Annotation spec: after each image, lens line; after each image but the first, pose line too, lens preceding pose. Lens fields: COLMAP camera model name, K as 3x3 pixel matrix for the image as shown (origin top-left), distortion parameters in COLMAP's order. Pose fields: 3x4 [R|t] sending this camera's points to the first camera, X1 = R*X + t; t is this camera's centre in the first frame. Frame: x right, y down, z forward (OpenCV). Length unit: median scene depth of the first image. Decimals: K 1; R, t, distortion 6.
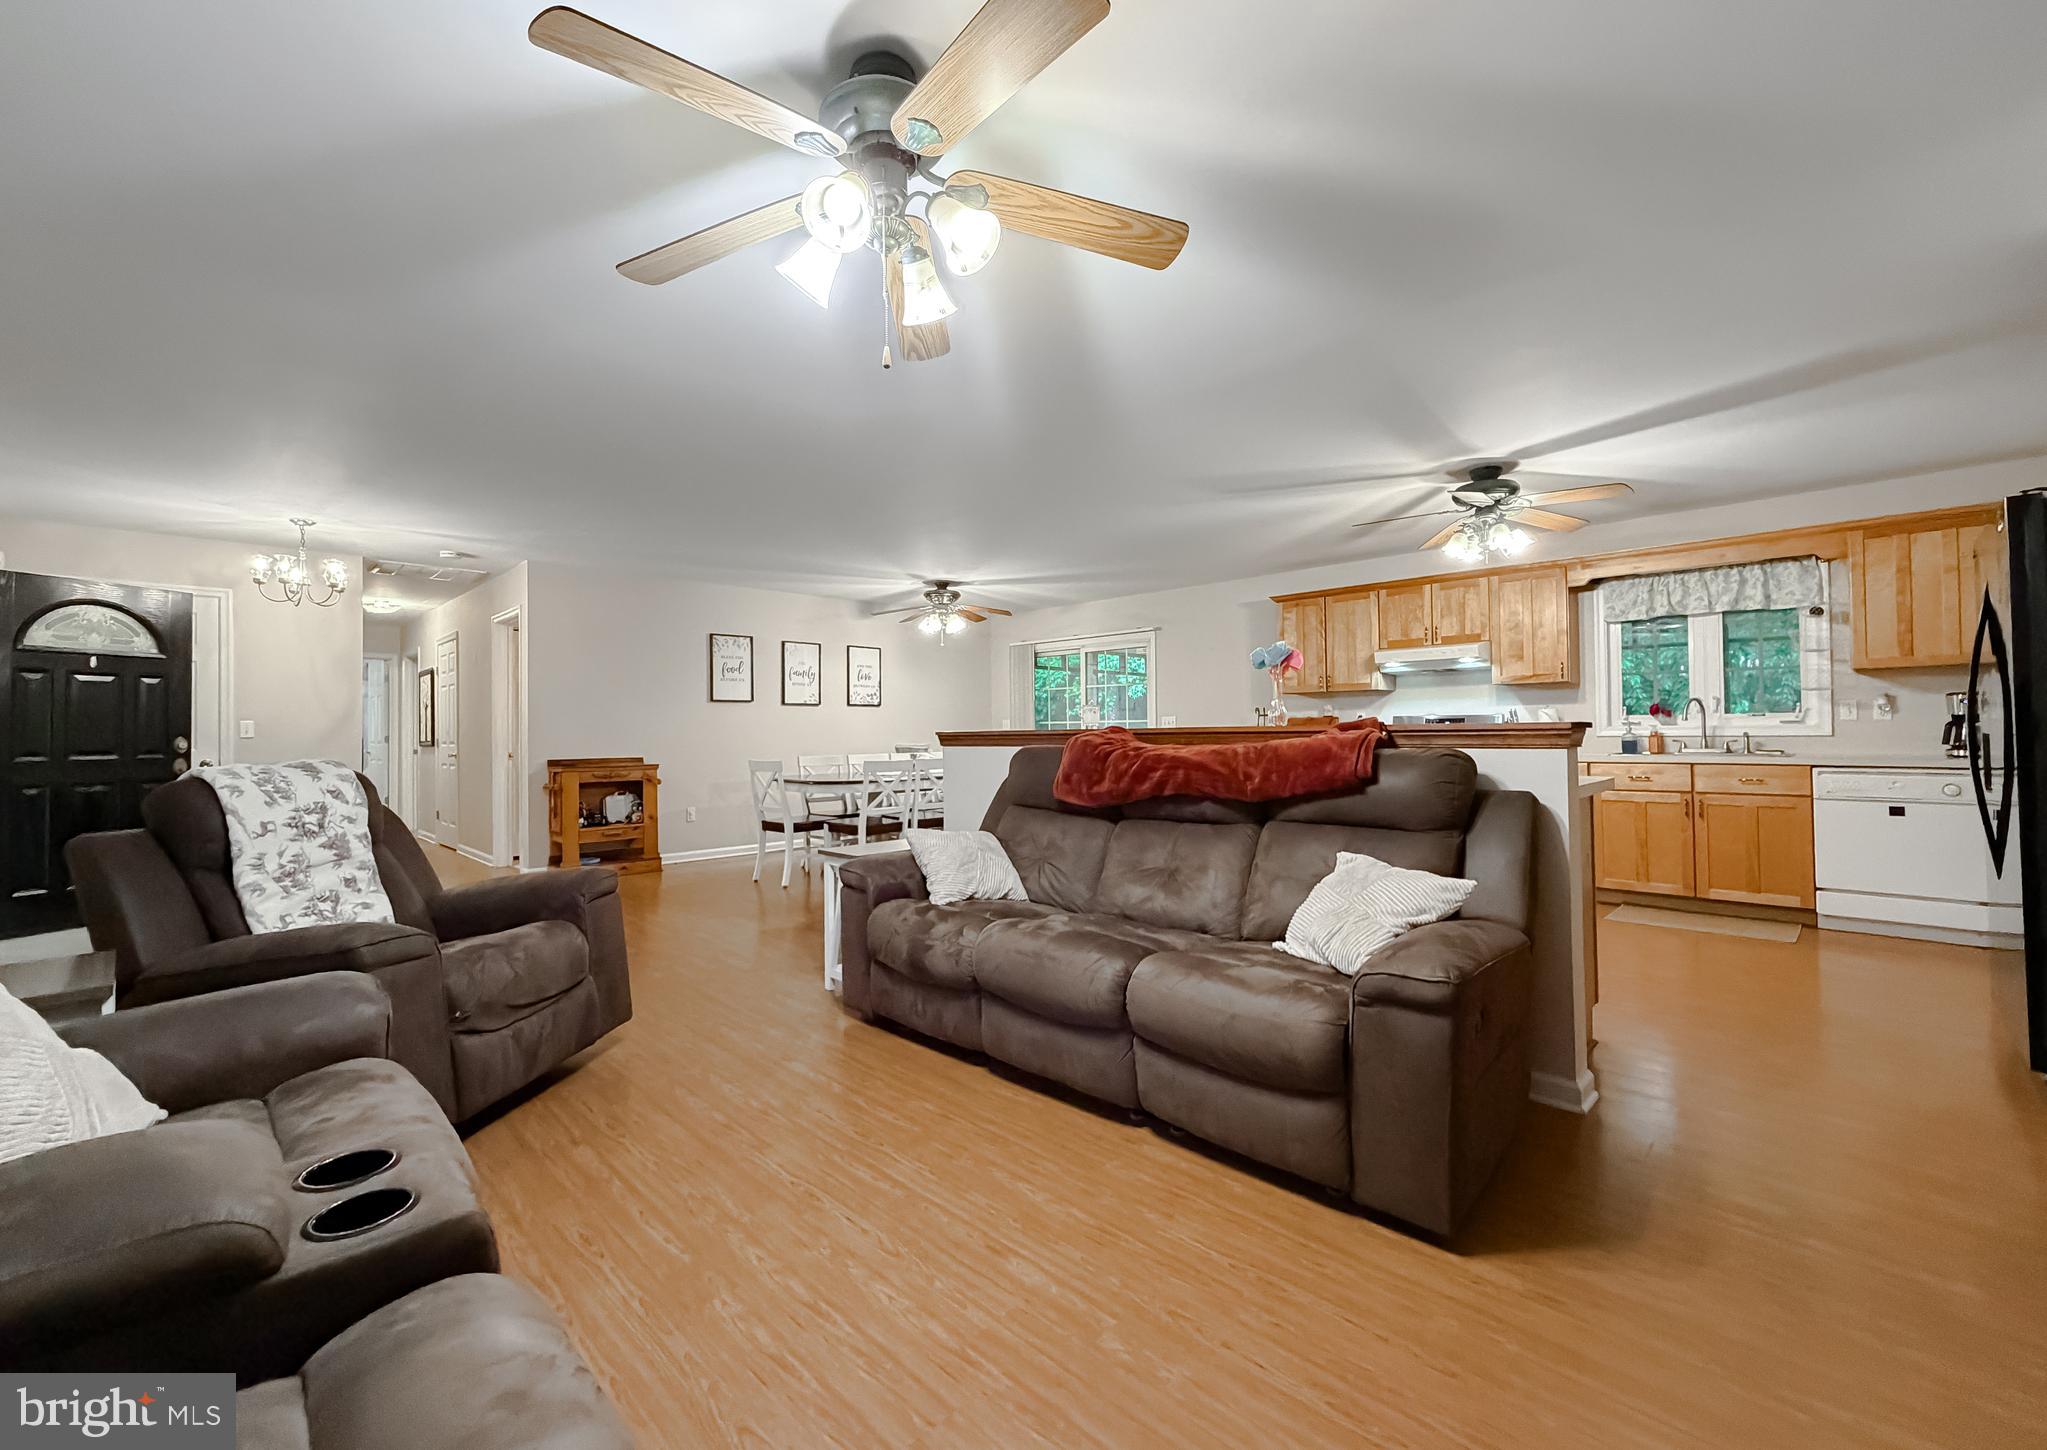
lens RADIAL K [[839.0, 0, 1018.9], [0, 839.0, 718.2], [0, 0, 1]] dist [-0.000468, 0.000027]
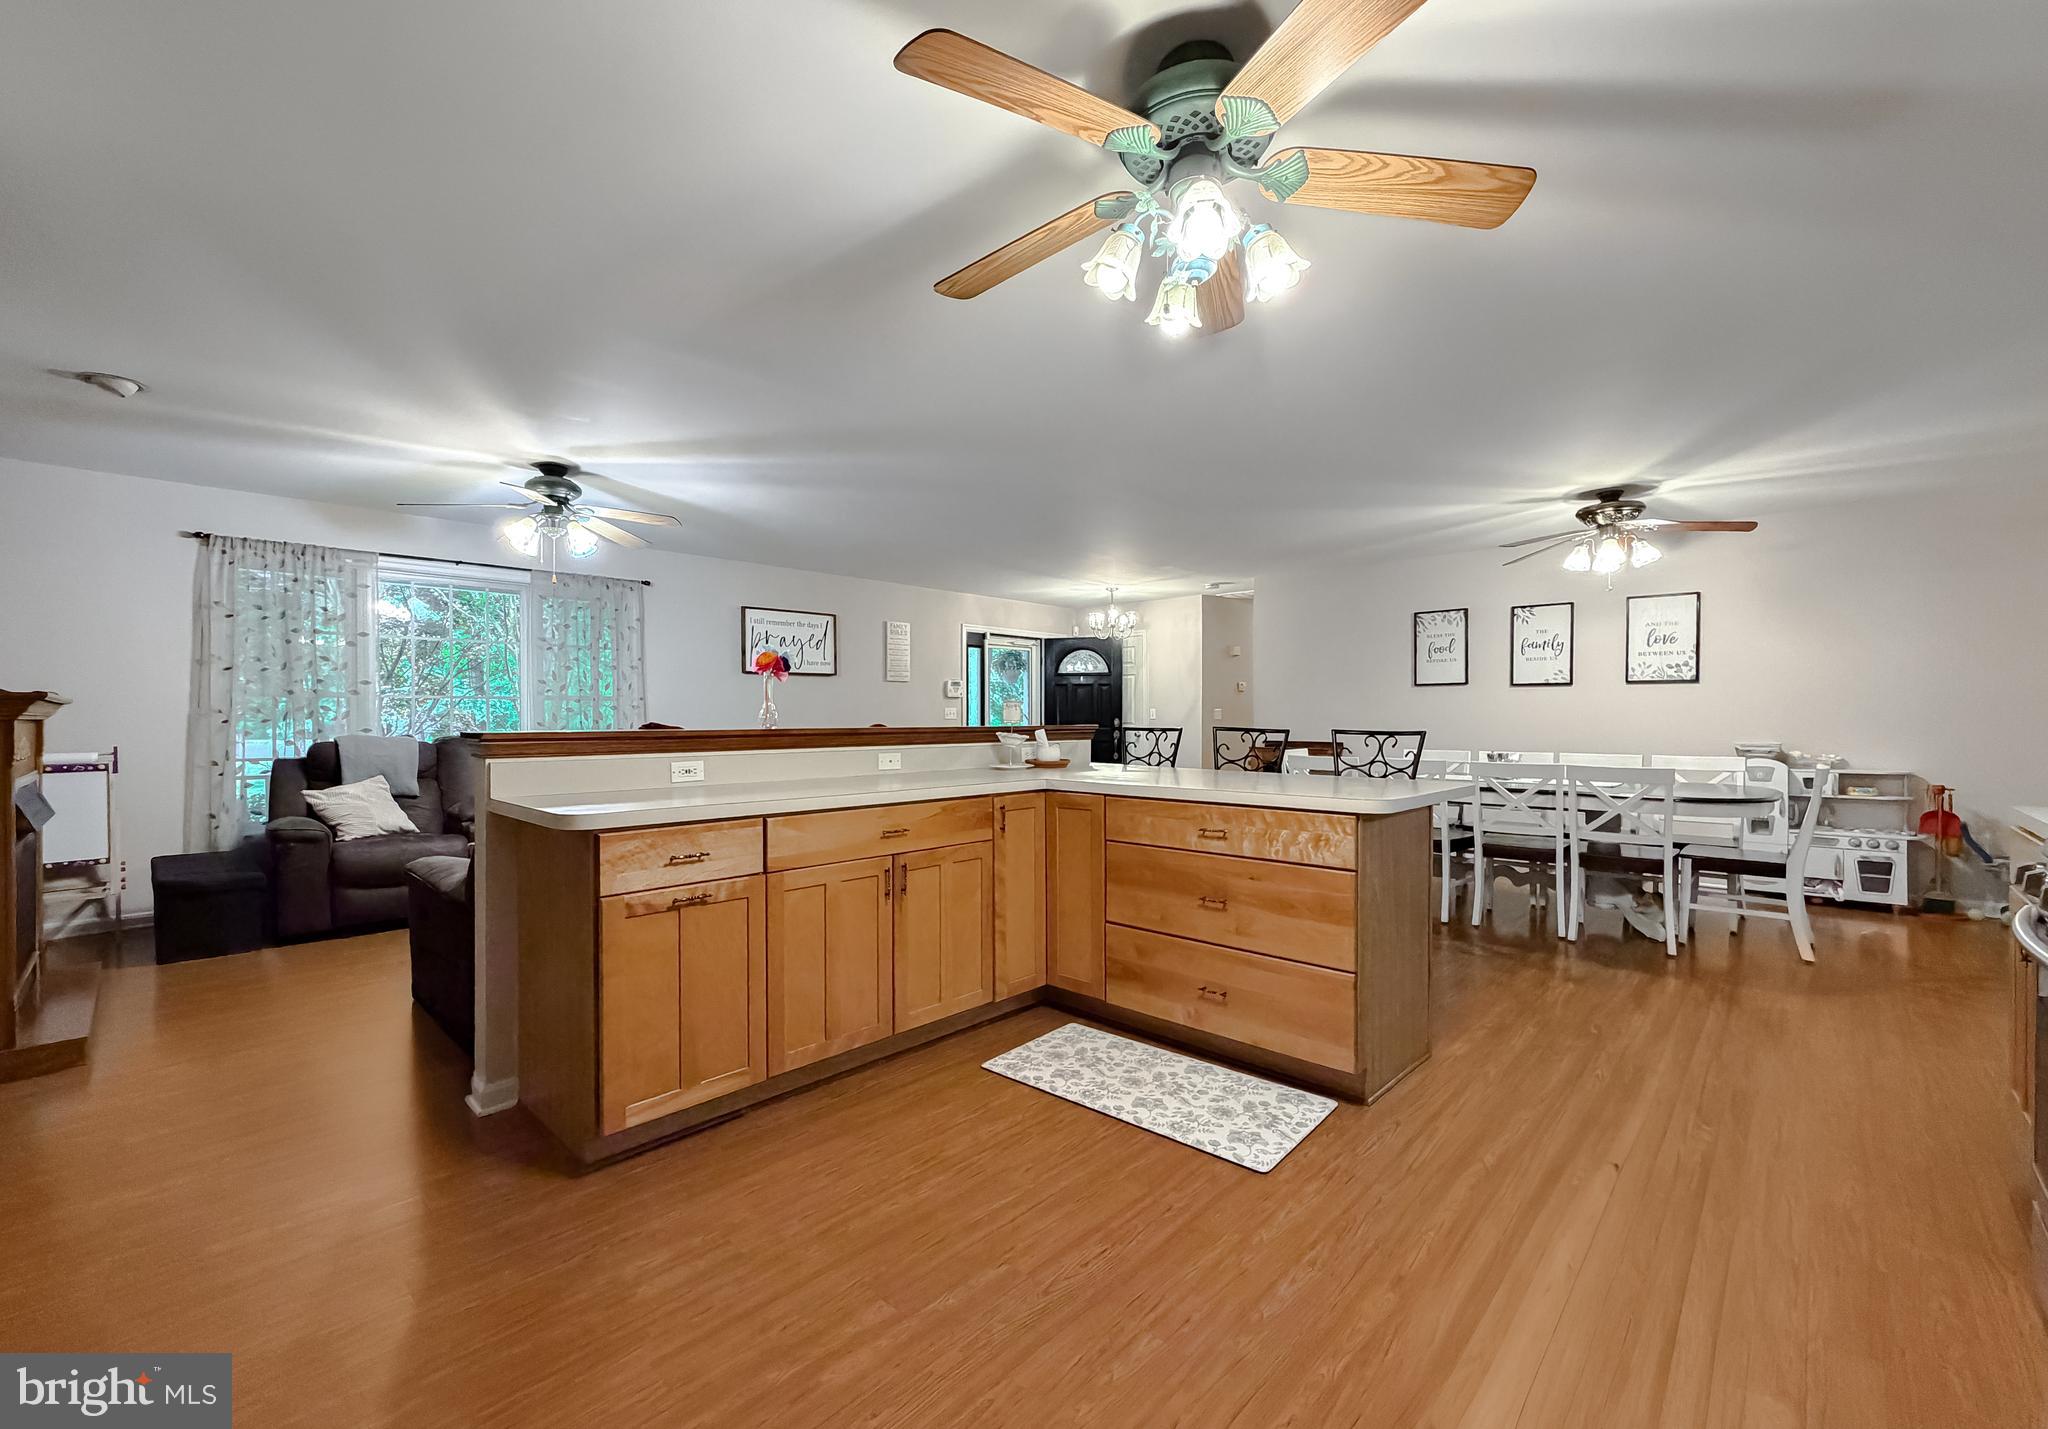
lens RADIAL K [[841.5, 0, 1013.4], [0, 841.5, 719.6], [0, 0, 1]] dist [0.003210, 0.000215]
pose [[0.020543, 0.014611, -0.999682, 0.759719], [0.015784, 0.999764, 0.014936, -0.005383], [0.999664, -0.016086, 0.020307, 0.733468]]
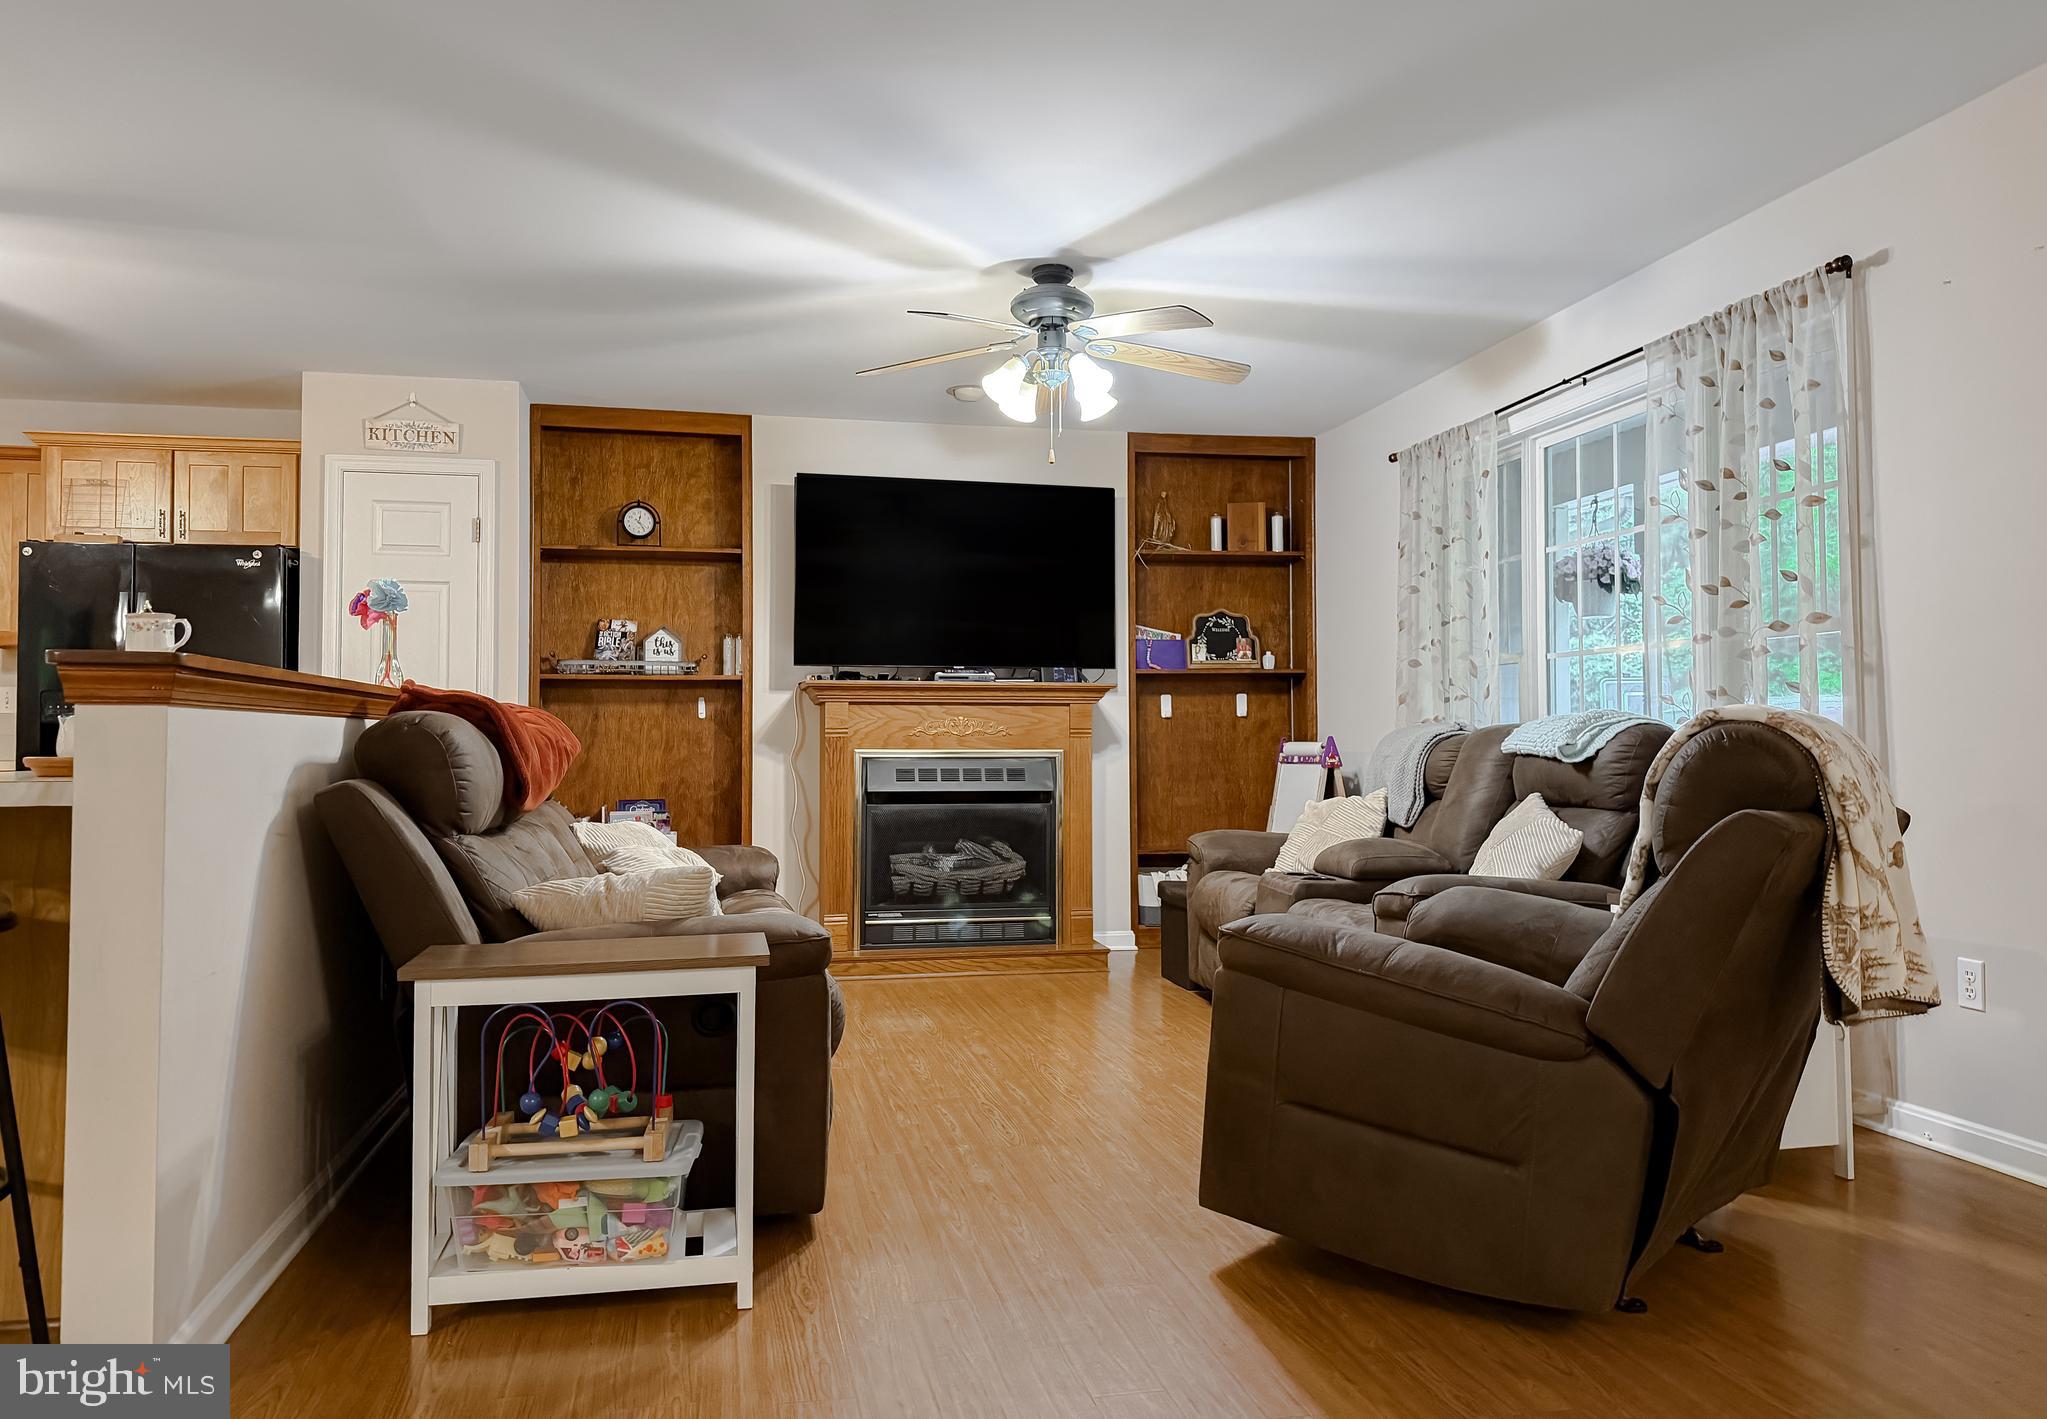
lens RADIAL K [[1445.3, 0, 1022.3], [0, 1445.3, 687.2], [0, 0, 1]] dist [0.086466, -0.126816]
pose [[-0.838277, 0.035133, 0.544111, -0.486298], [0.004000, 0.998291, -0.058297, 0.047351], [-0.545230, -0.046693, -0.836985, 1.015709]]
